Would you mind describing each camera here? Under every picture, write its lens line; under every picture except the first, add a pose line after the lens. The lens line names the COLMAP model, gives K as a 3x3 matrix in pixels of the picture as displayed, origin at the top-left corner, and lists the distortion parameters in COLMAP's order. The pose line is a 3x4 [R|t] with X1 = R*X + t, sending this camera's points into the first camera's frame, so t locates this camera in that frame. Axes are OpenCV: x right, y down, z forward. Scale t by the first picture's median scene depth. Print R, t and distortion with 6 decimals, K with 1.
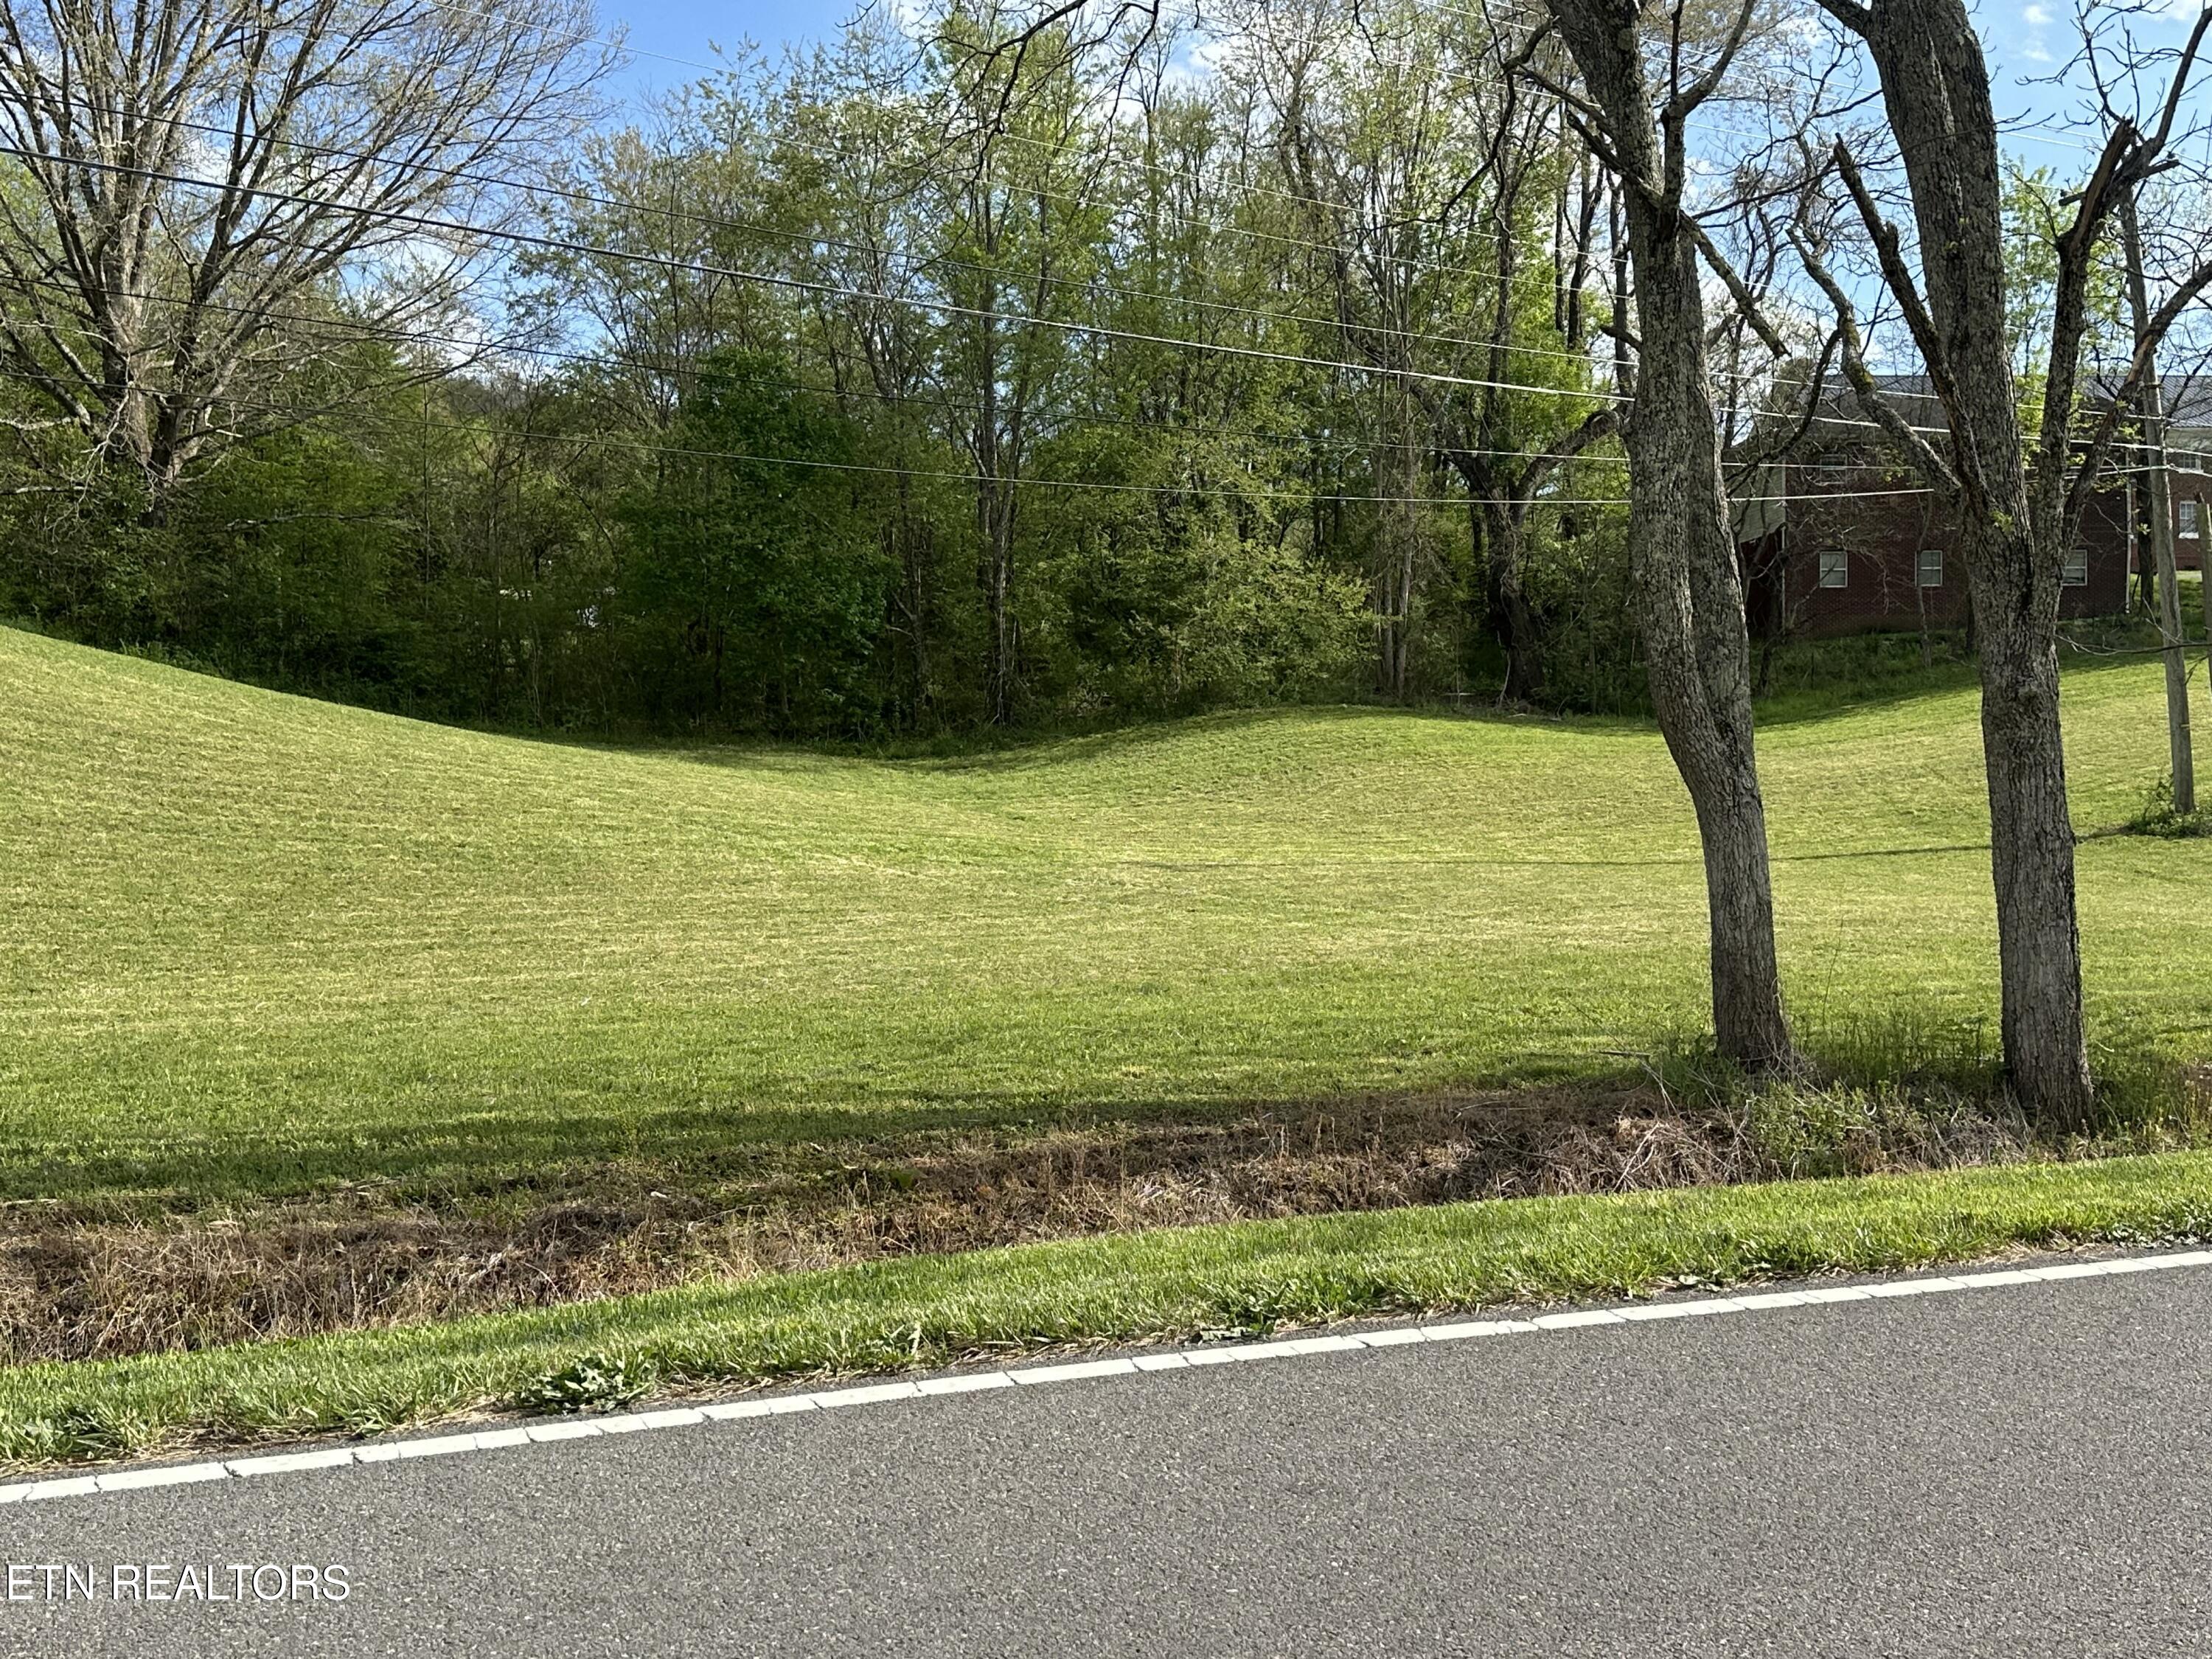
lens RADIAL K [[2480.9, 0, 1106.0], [0, 2480.9, 829.5], [0, 0, 1]] dist [-0.115439, -0.017845]
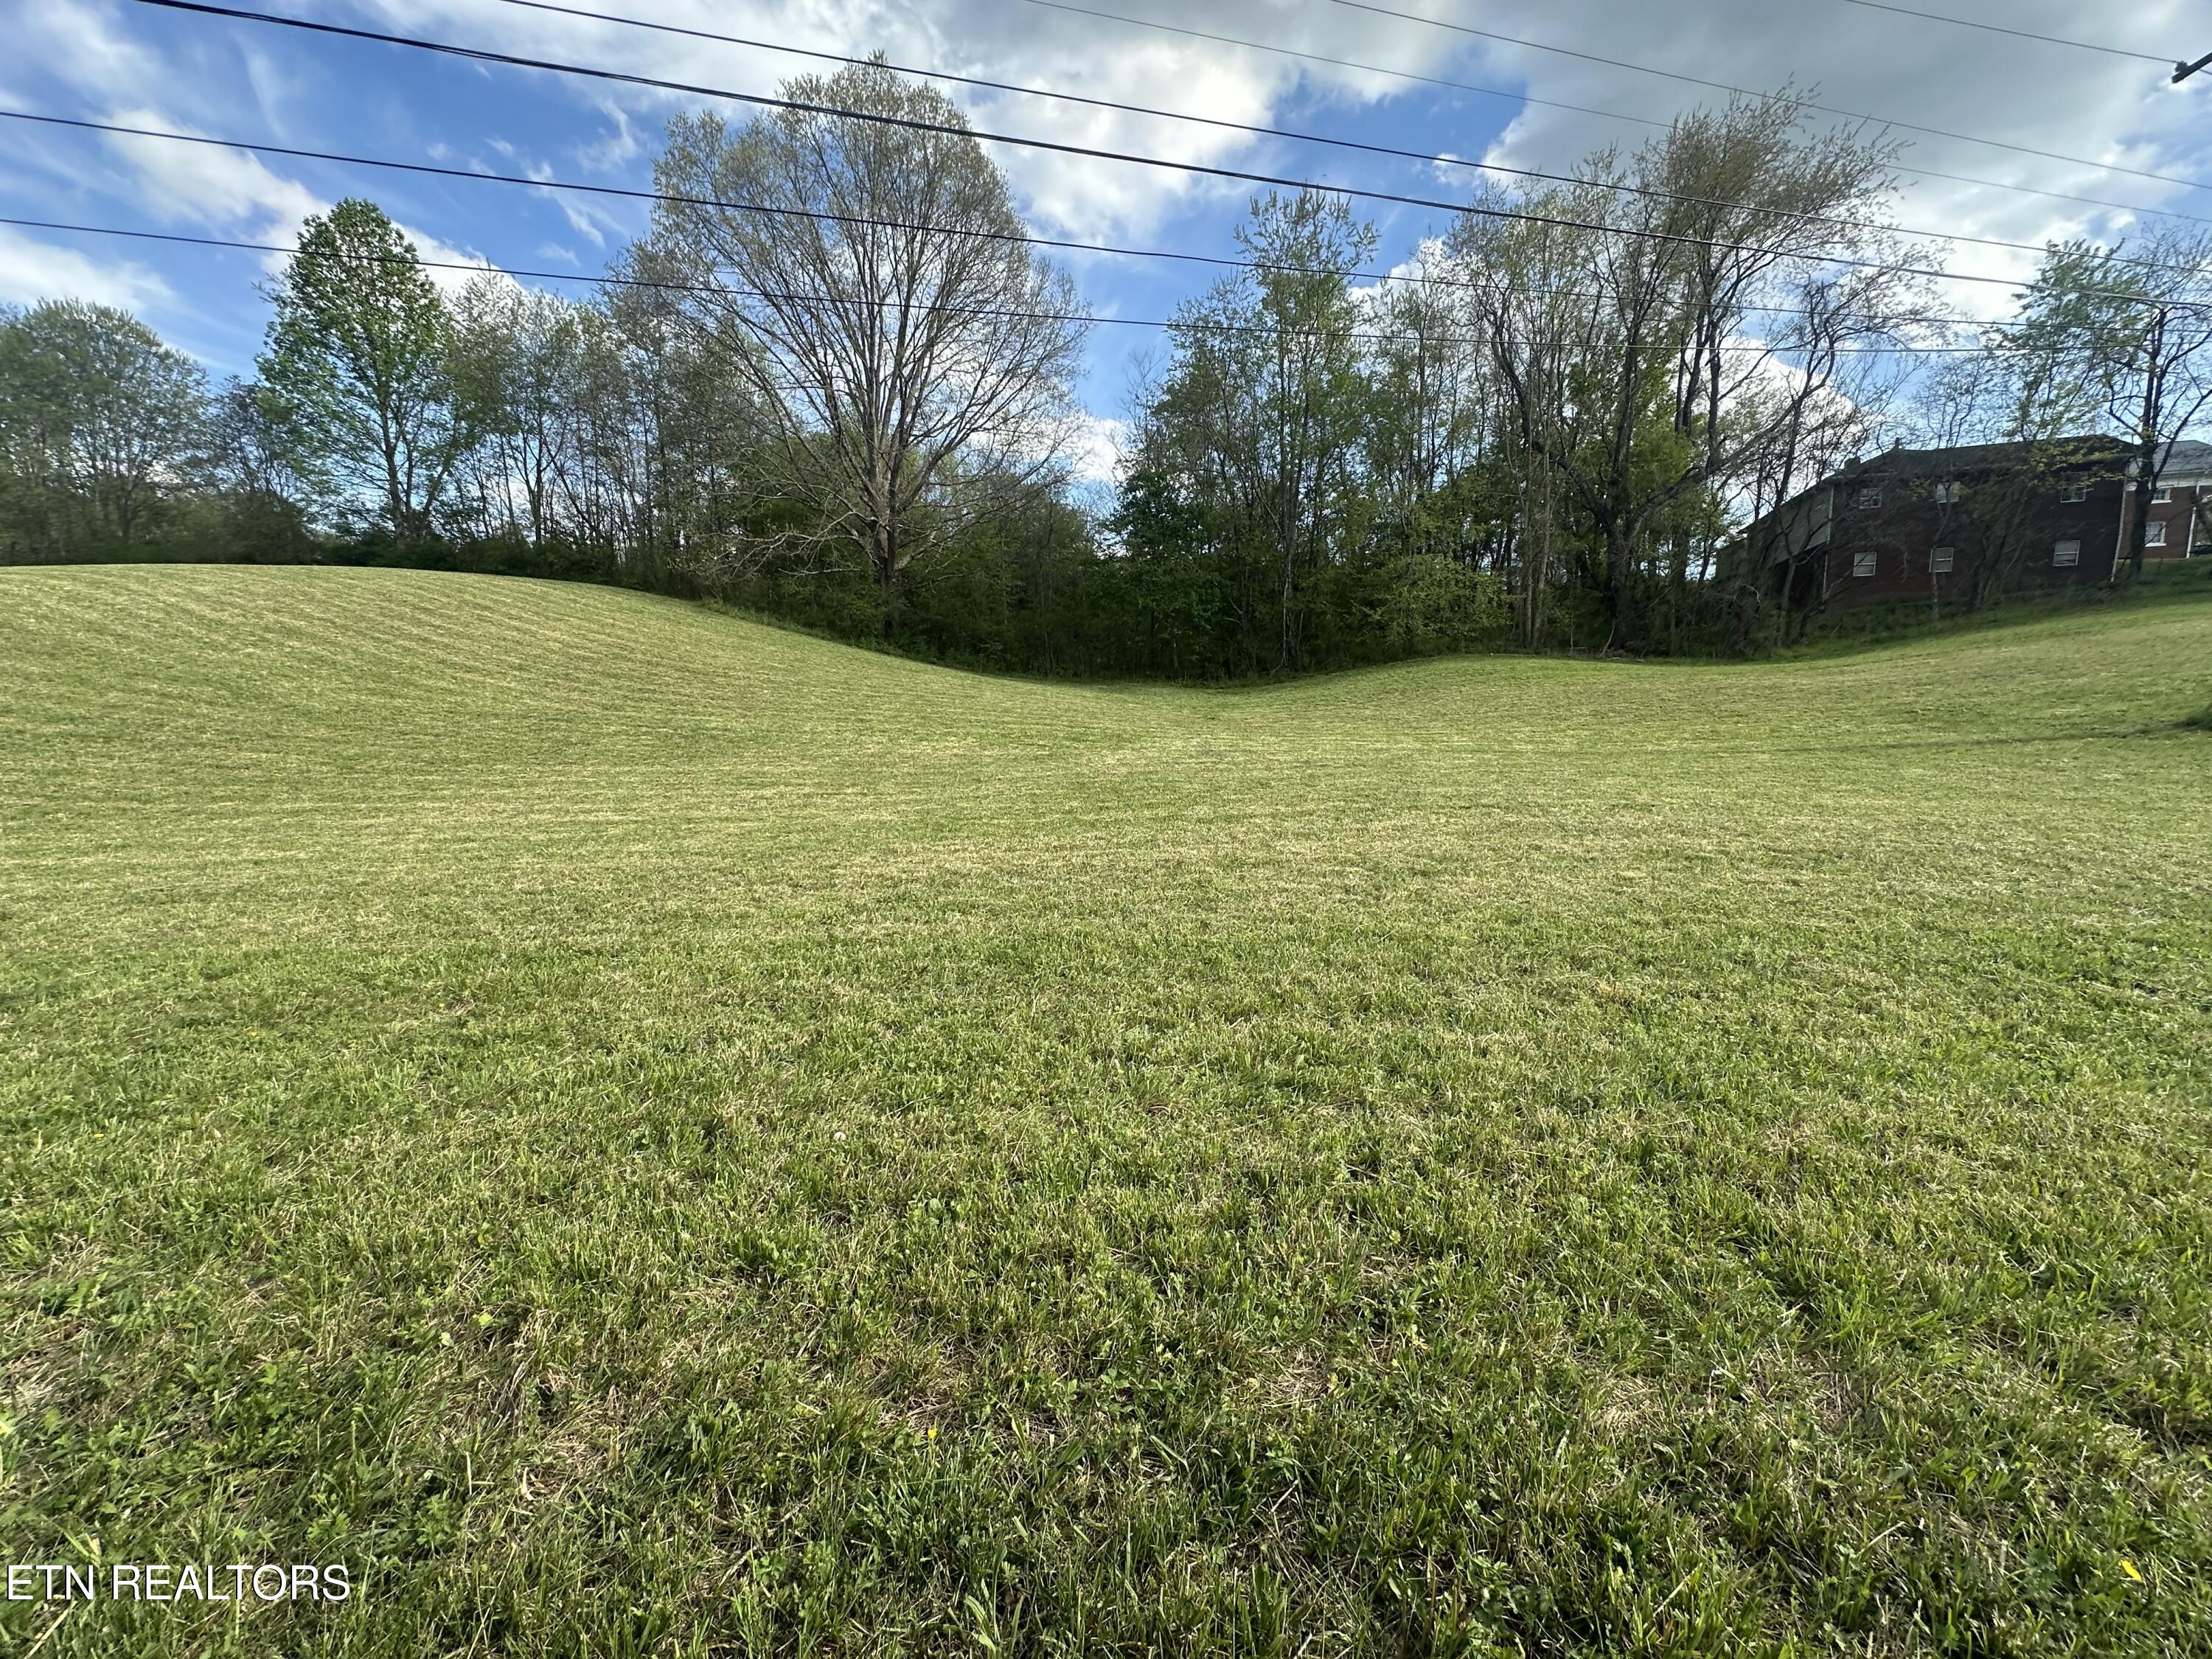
lens RADIAL K [[942.5, 0, 1106.0], [0, 942.5, 829.5], [0, 0, 1]] dist [0.000805, 0.000242]
pose [[0.926755, 0.038389, -0.373699, 0.102172], [0.001243, 0.994446, 0.105239, 0.000947], [0.375663, -0.097996, 0.921561, 0.314660]]
